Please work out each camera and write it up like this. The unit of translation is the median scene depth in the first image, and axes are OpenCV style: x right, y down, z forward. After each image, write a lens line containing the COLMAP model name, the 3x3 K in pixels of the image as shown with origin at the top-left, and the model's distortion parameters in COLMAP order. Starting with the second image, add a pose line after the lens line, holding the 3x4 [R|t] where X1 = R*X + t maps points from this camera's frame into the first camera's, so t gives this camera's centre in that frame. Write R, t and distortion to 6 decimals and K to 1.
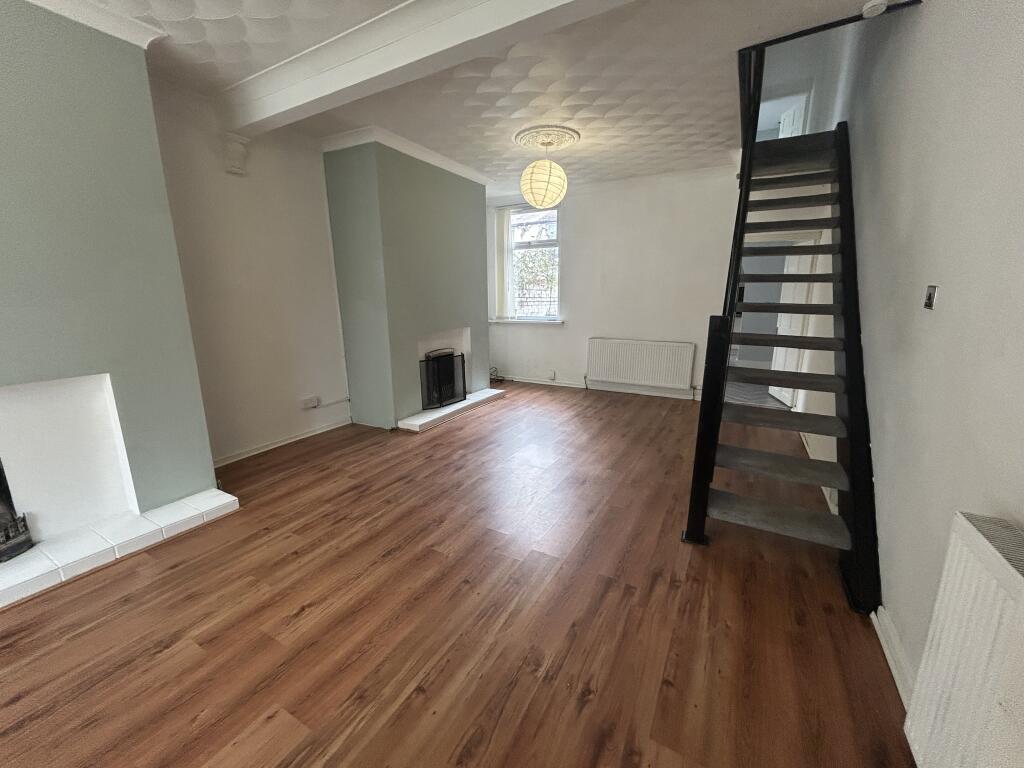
lens RADIAL K [[414.2, 0, 509.0], [0, 414.2, 385.9], [0, 0, 1]] dist [0.003516, 0.000177]
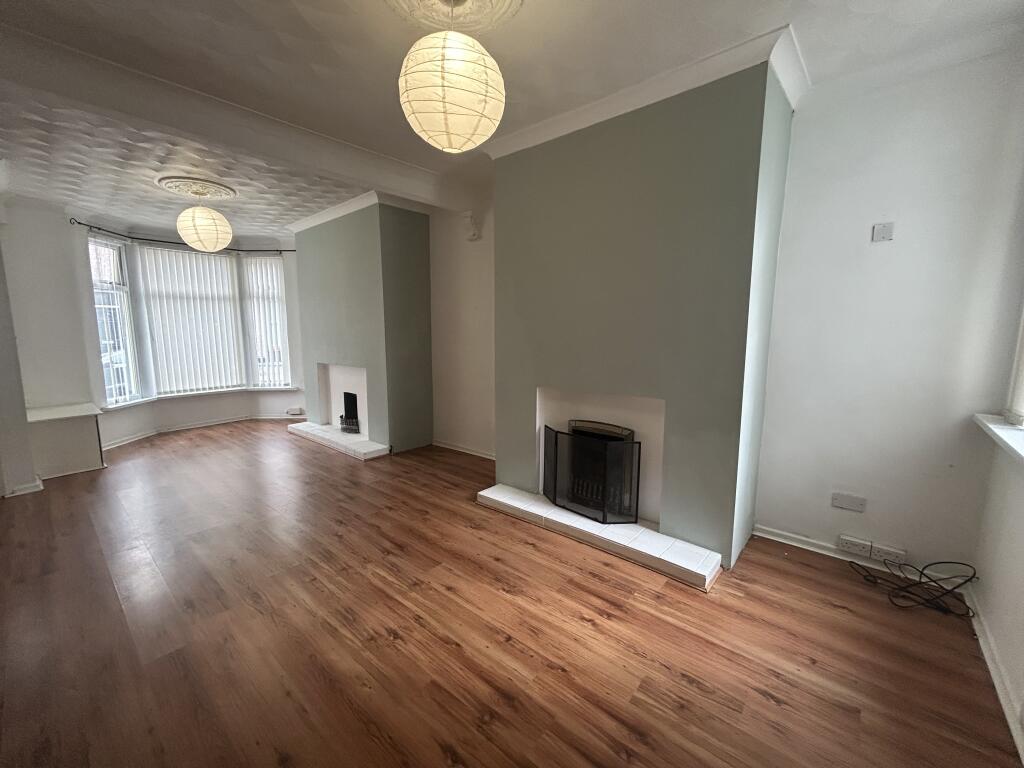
lens RADIAL K [[414.2, 0, 510.0], [0, 414.2, 383.0], [0, 0, 1]] dist [0.003516, 0.000177]
pose [[-0.197475, 0.136532, -0.970754, 0.590255], [-0.204246, 0.962792, 0.176961, -0.302438], [0.958795, 0.233218, -0.162242, 1.294822]]
